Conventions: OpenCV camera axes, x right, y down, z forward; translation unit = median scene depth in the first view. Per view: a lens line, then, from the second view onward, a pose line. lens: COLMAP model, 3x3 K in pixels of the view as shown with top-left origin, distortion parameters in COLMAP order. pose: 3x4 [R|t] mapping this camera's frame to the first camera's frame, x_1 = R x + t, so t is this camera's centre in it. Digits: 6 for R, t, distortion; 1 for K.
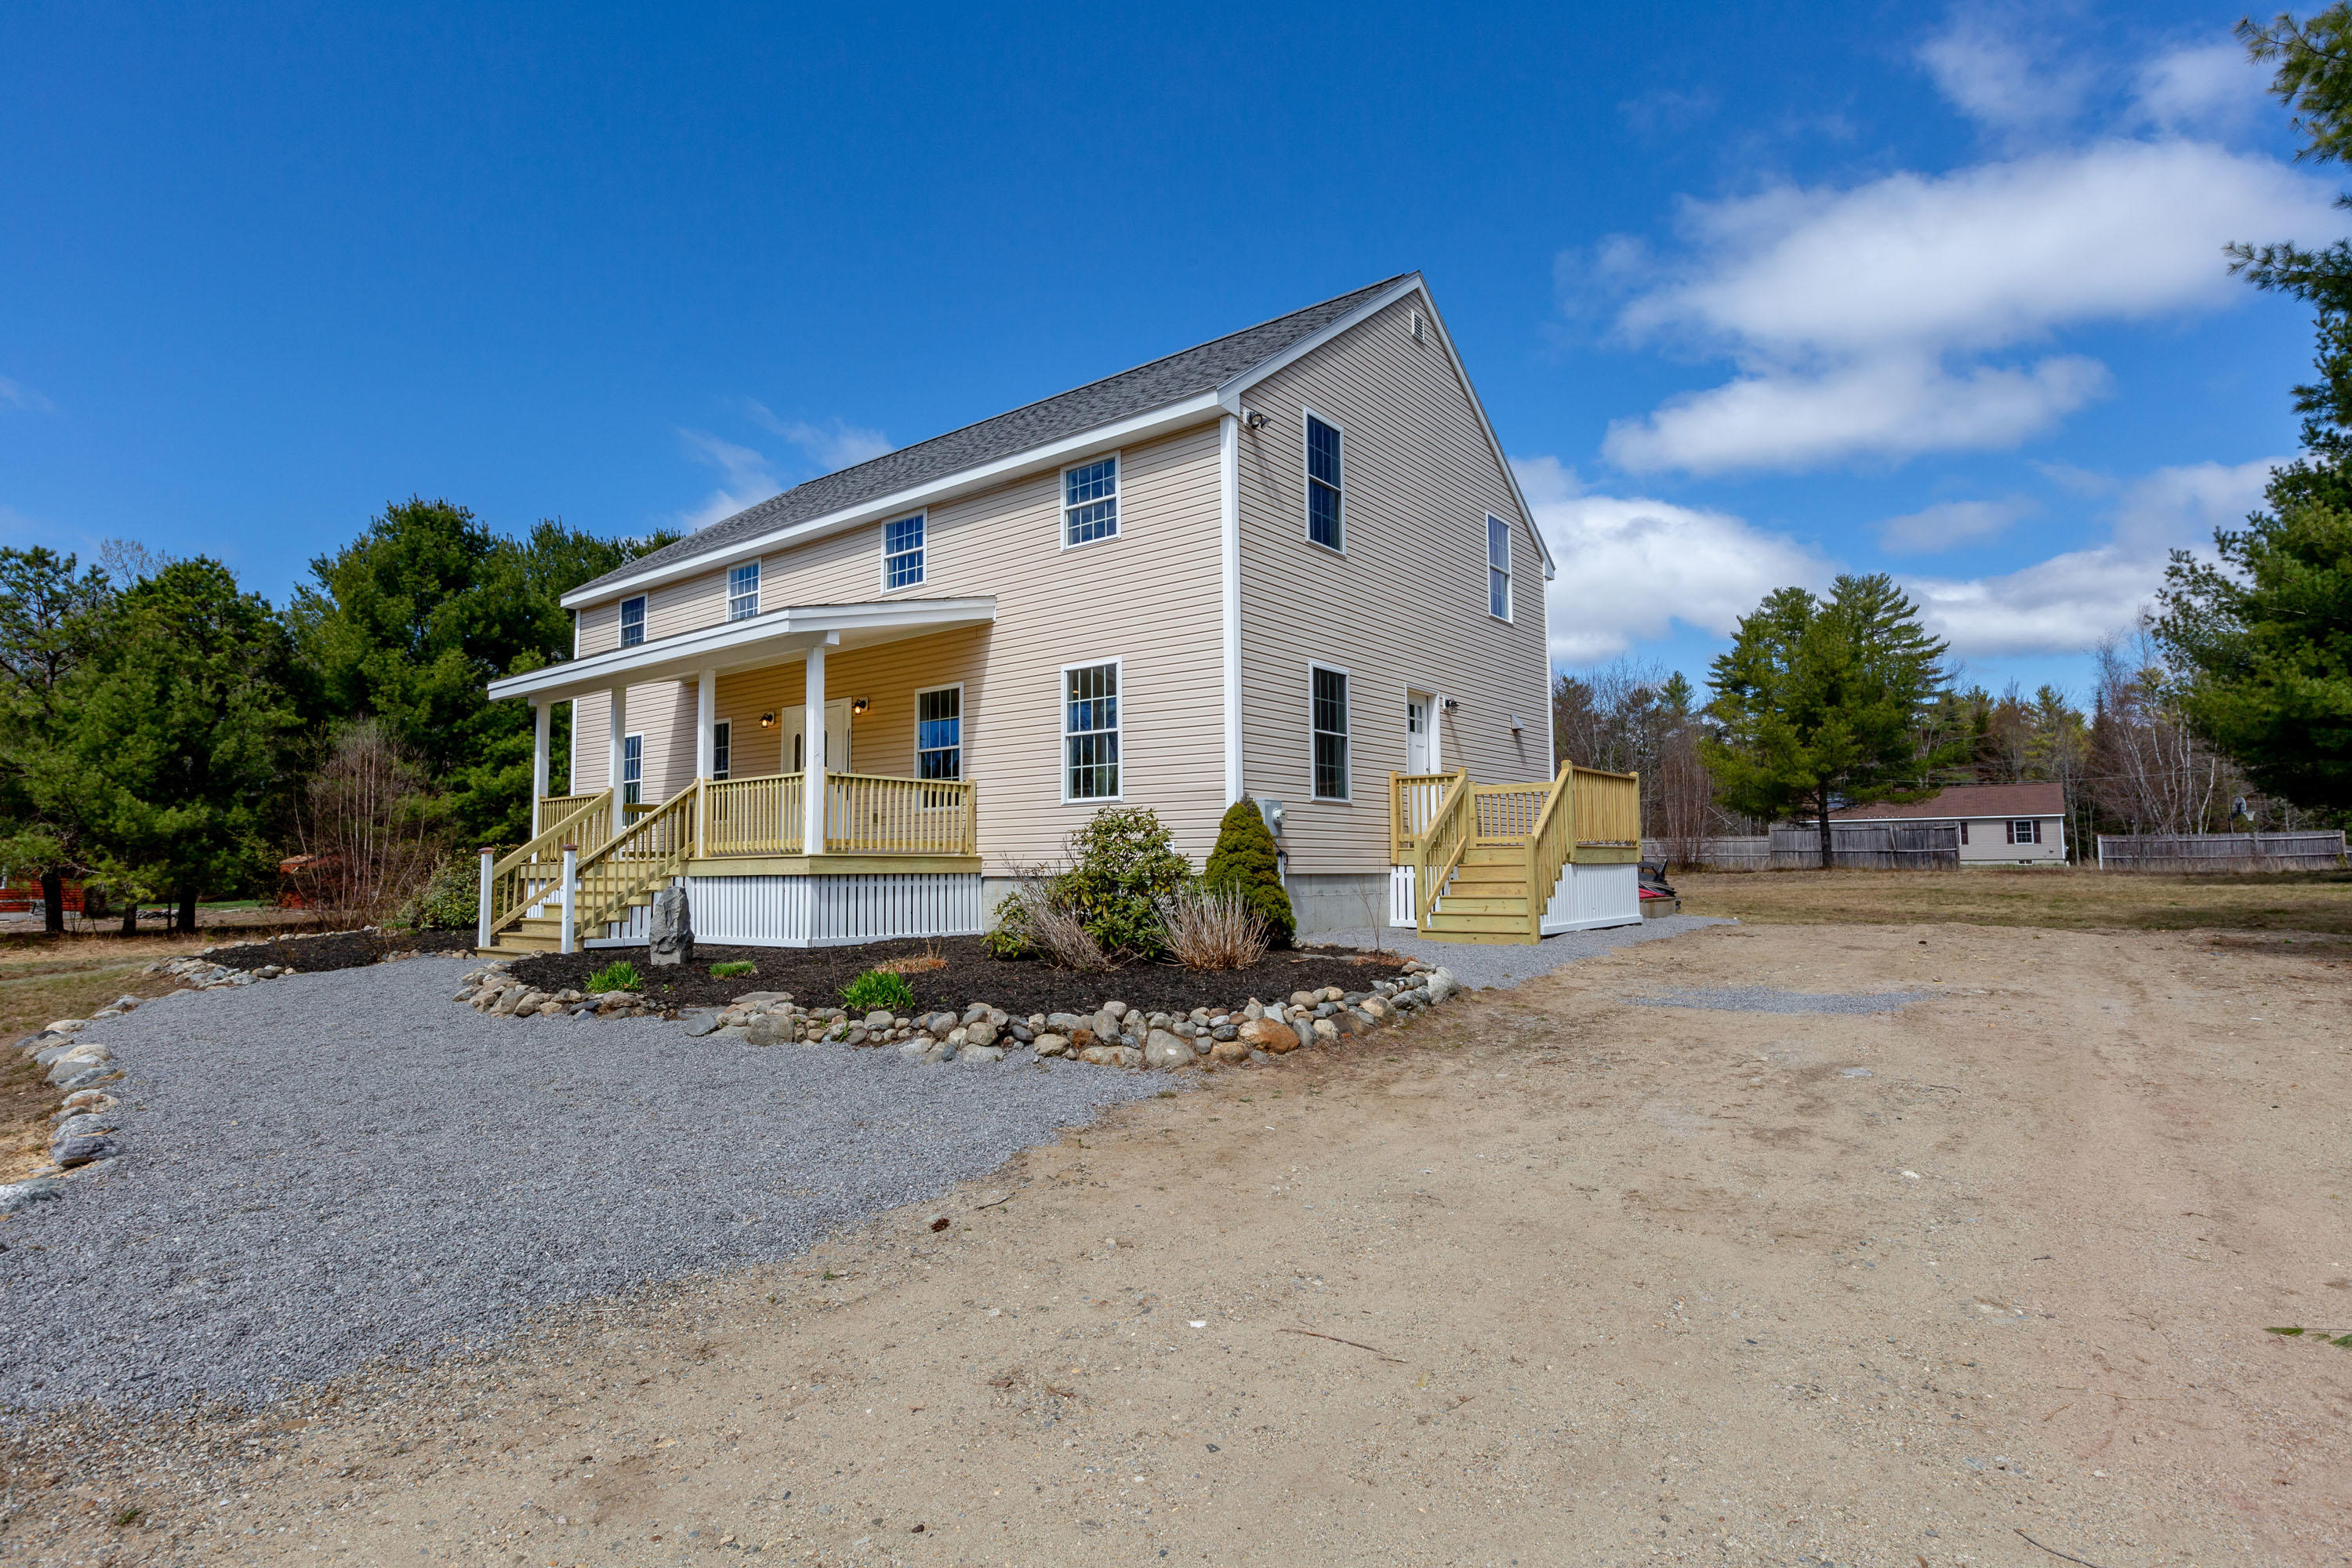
lens RADIAL K [[1159.2, 0, 1128.4], [0, 1159.2, 779.3], [0, 0, 1]] dist [-0.003663, 0.002737]
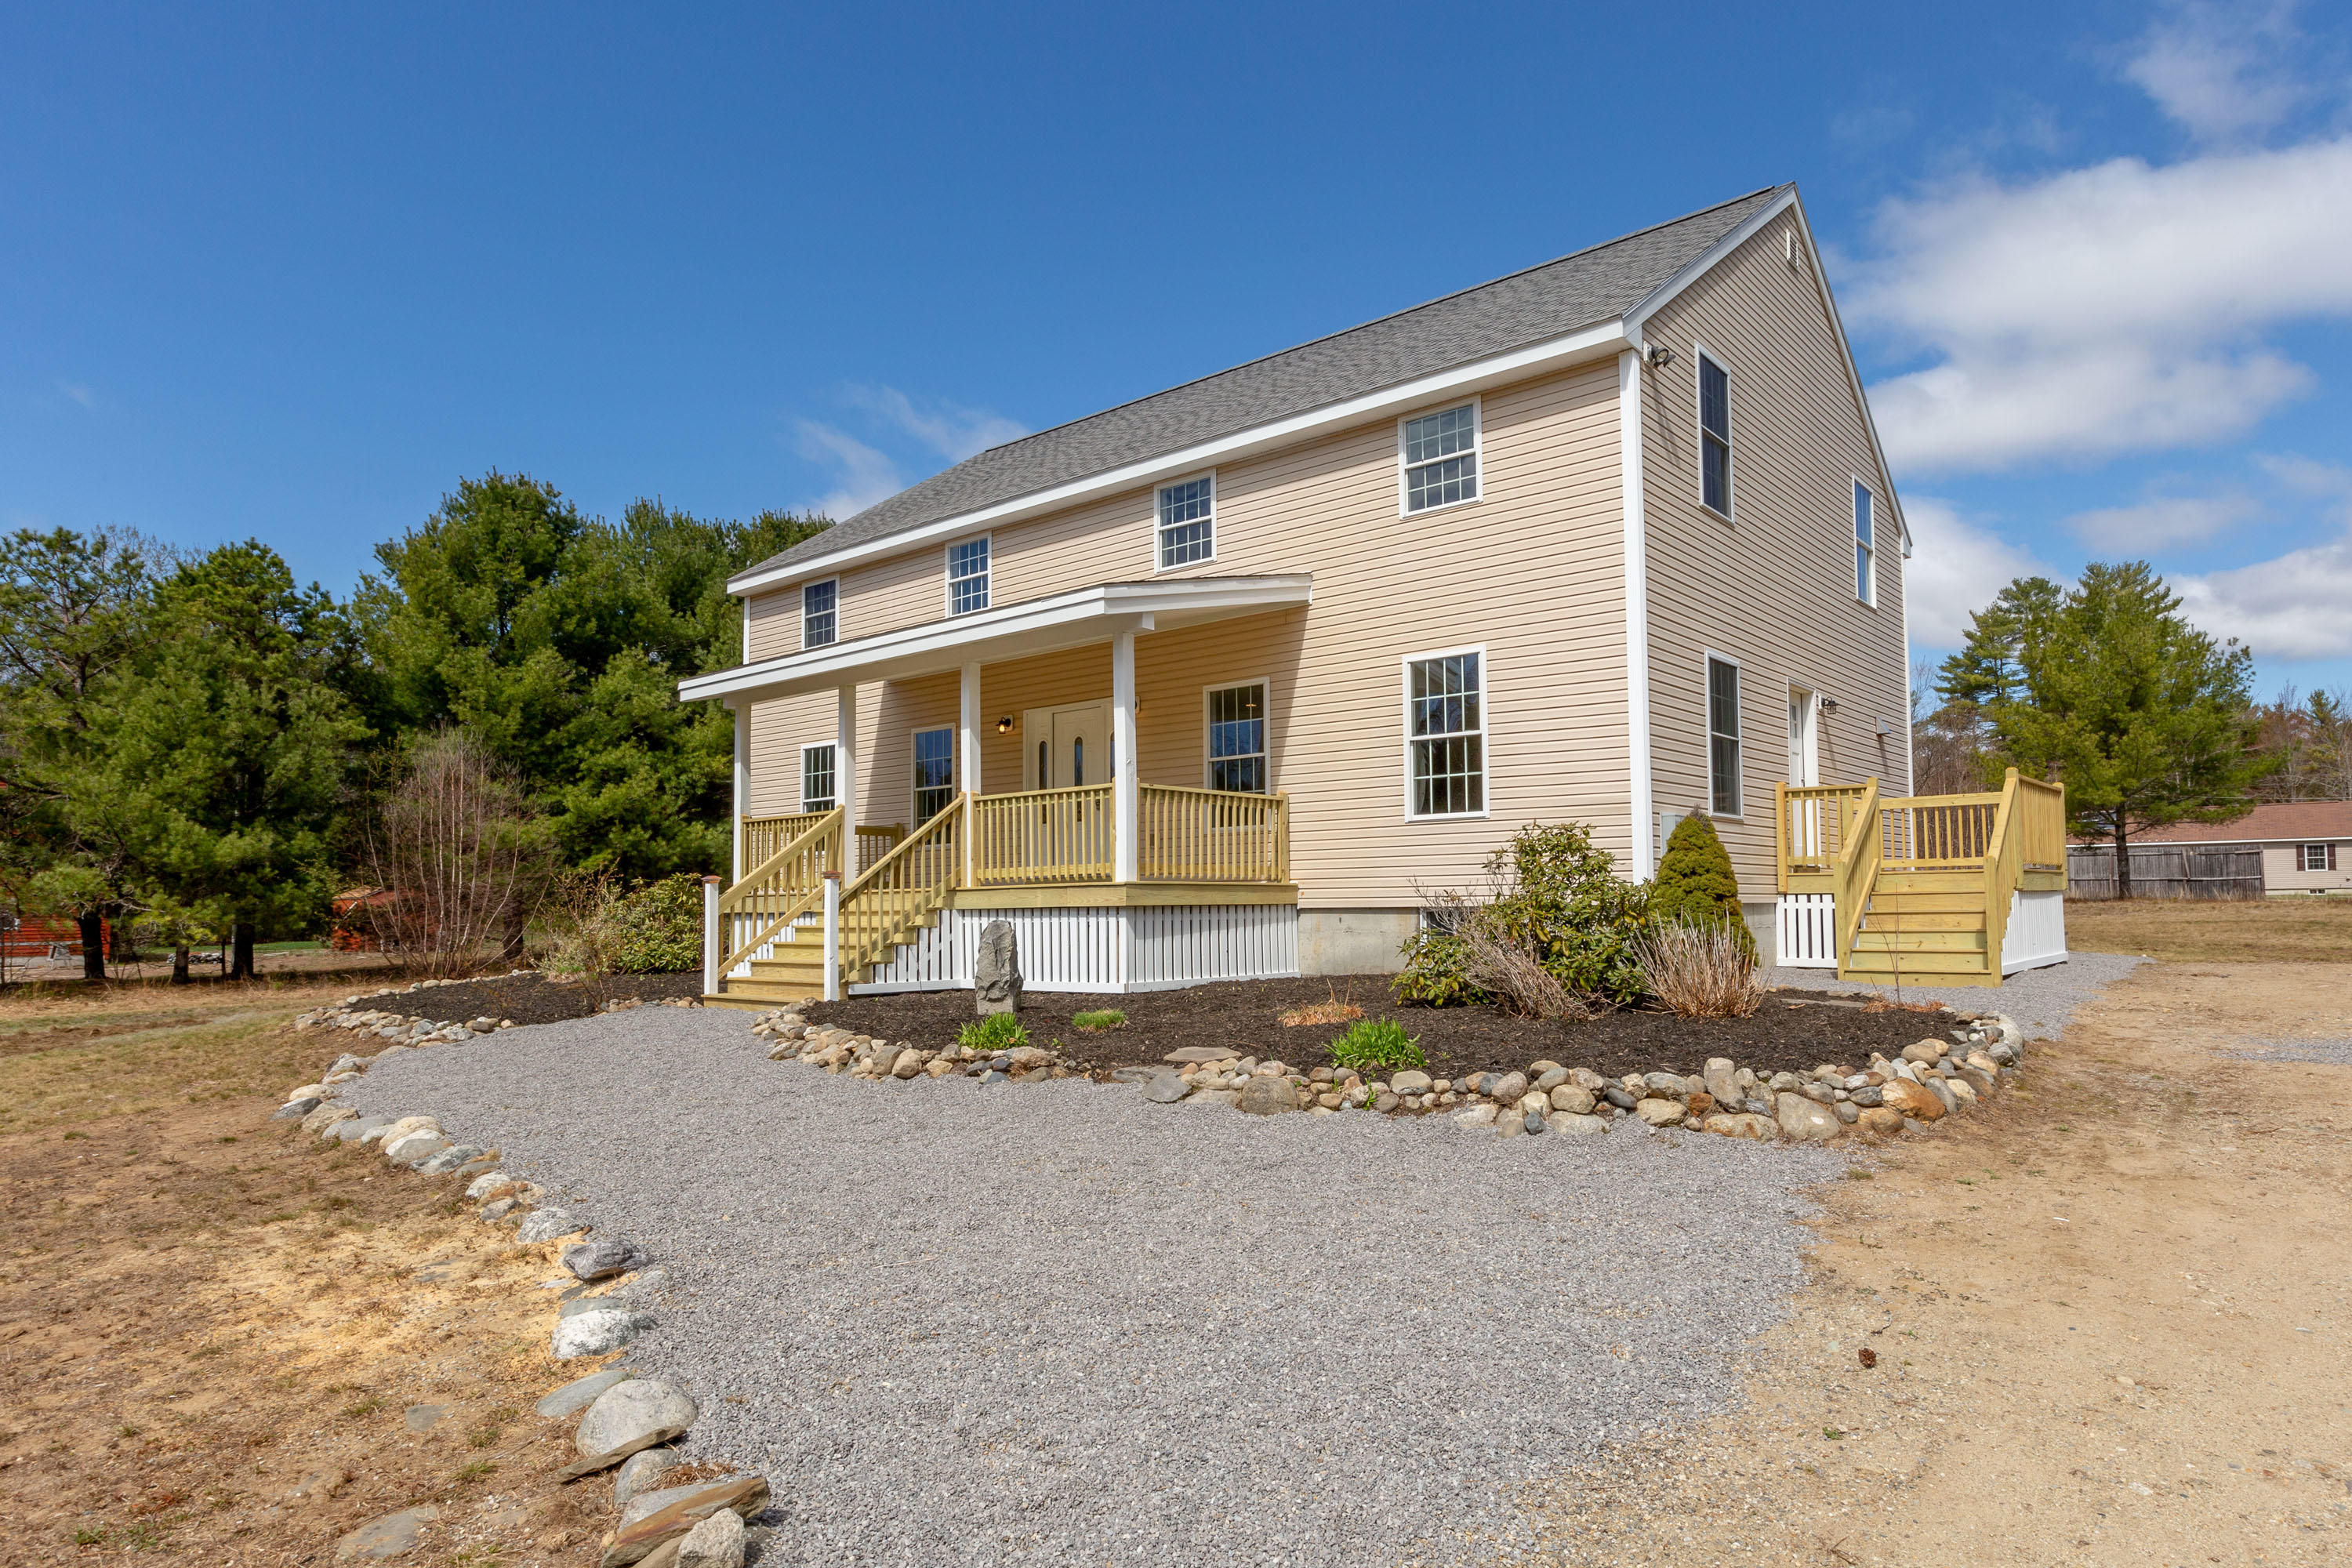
lens RADIAL K [[1323.2, 0, 1262.6], [0, 1323.2, 833.5], [0, 0, 1]] dist [0.000671, 0.001570]
pose [[0.999987, -0.003112, 0.004111, -0.142759], [0.003010, 0.999696, 0.024456, 0.005433], [-0.004186, -0.024444, 0.999692, 0.037897]]
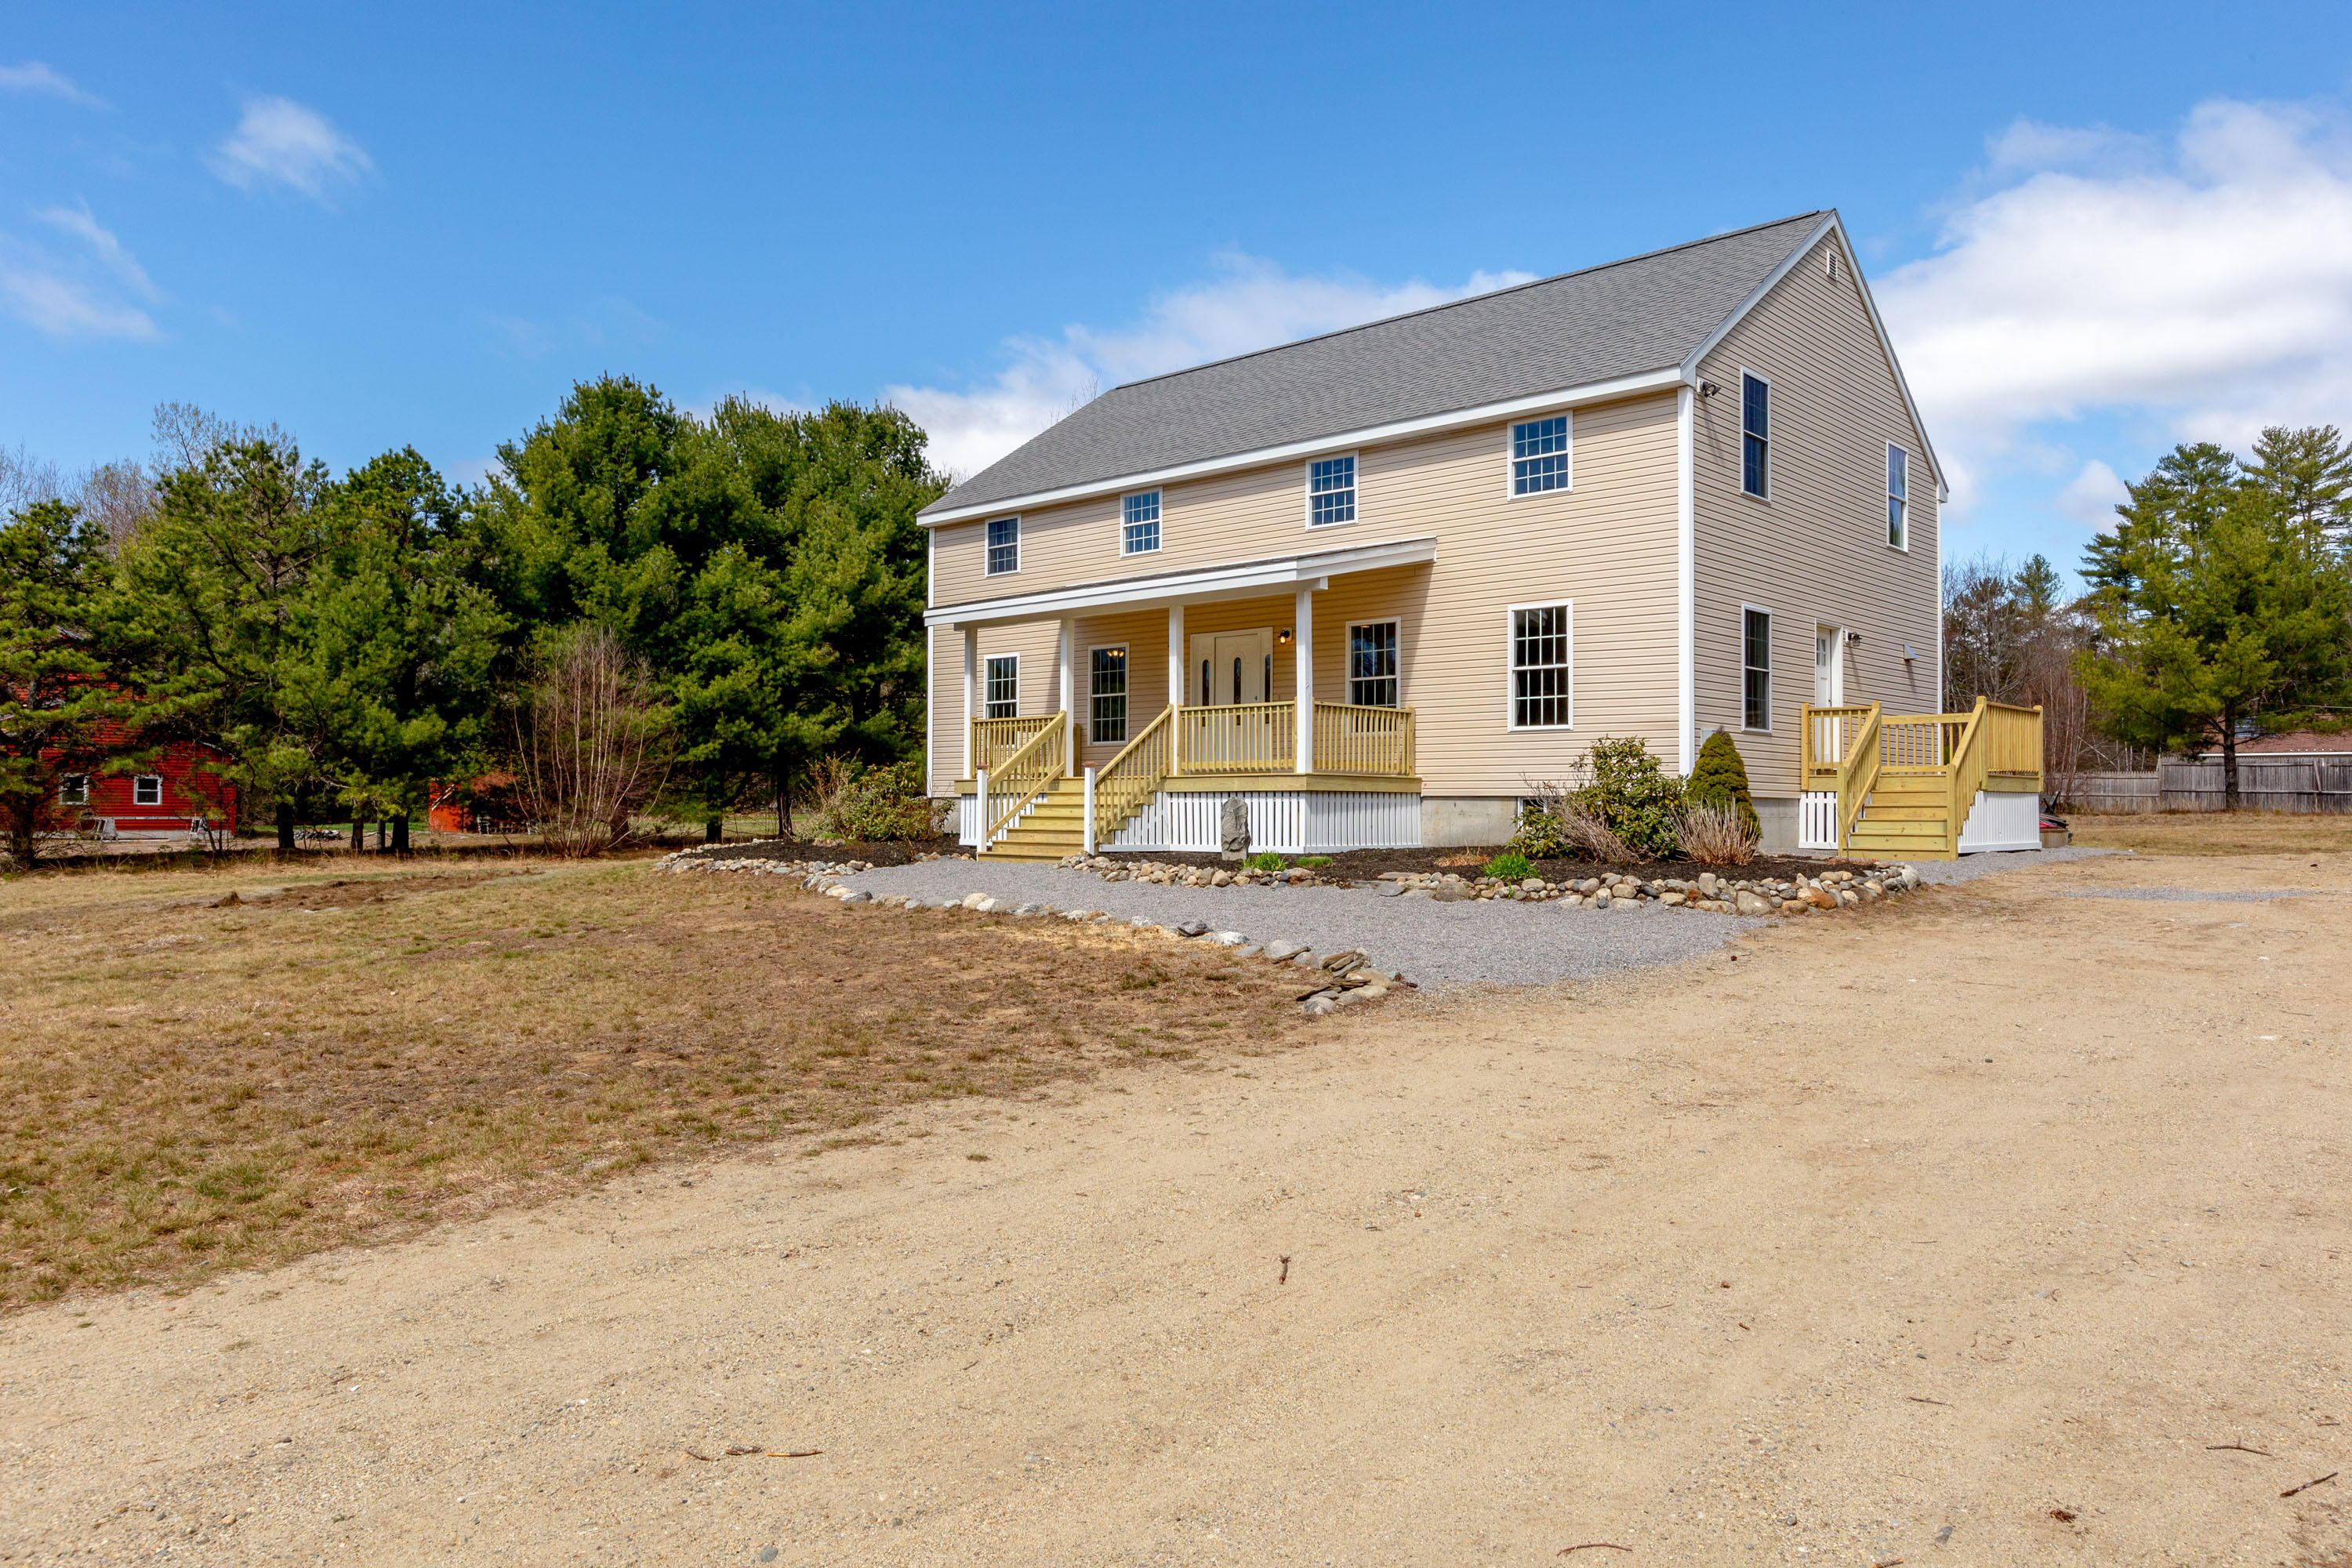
lens RADIAL K [[1504.1, 0, 1186.0], [0, 1504.1, 765.5], [0, 0, 1]] dist [0.002379, -0.000143]
pose [[0.997708, 0.012538, -0.066487, -0.232958], [-0.009115, 0.998630, 0.051535, -0.014850], [0.067042, -0.050811, 0.996456, -0.395656]]
